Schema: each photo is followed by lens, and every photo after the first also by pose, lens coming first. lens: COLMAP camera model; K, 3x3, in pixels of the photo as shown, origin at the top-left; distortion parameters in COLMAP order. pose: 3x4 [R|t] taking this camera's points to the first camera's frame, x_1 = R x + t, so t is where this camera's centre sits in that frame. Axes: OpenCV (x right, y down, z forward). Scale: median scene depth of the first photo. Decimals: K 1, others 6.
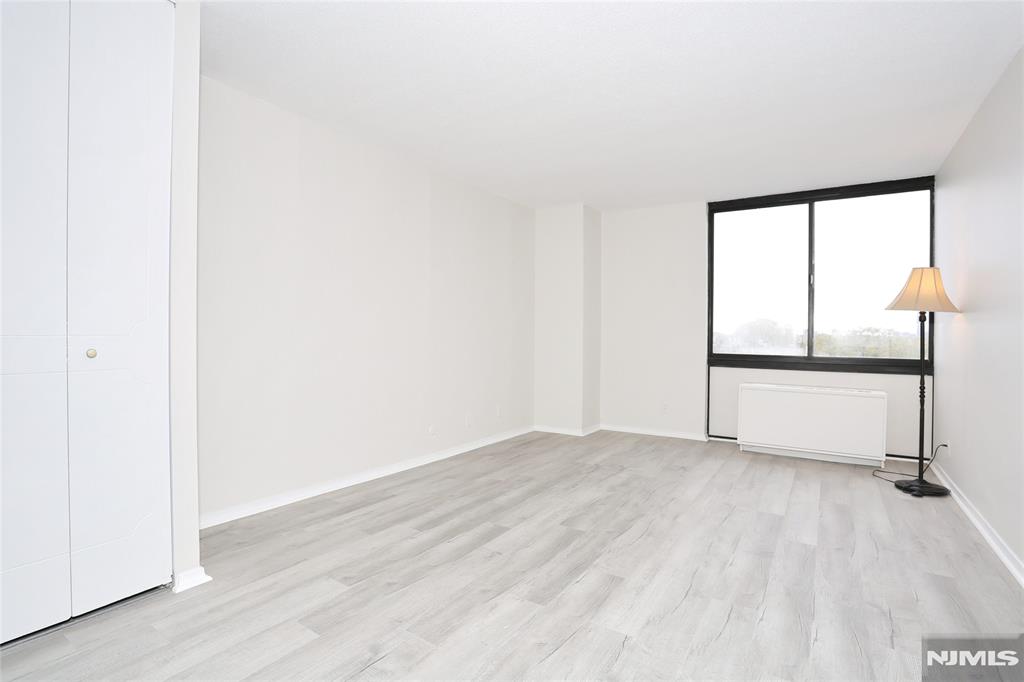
lens RADIAL K [[512.1, 0, 511.9], [0, 512.1, 338.9], [0, 0, 1]] dist [-0.021963, -0.000173]
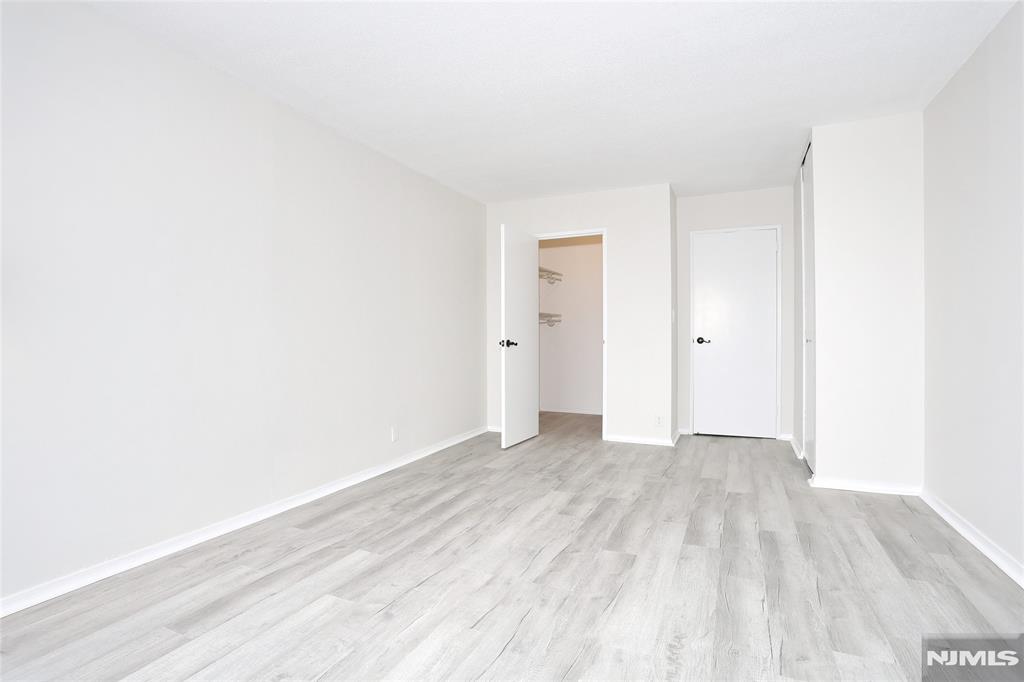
lens RADIAL K [[512.1, 0, 511.9], [0, 512.1, 339.1], [0, 0, 1]] dist [-0.021963, -0.000173]
pose [[-0.989729, -0.007167, -0.142776, 0.442908], [-0.008669, 0.999913, 0.009904, 0.004192], [0.142693, 0.011040, -0.989705, 1.906449]]
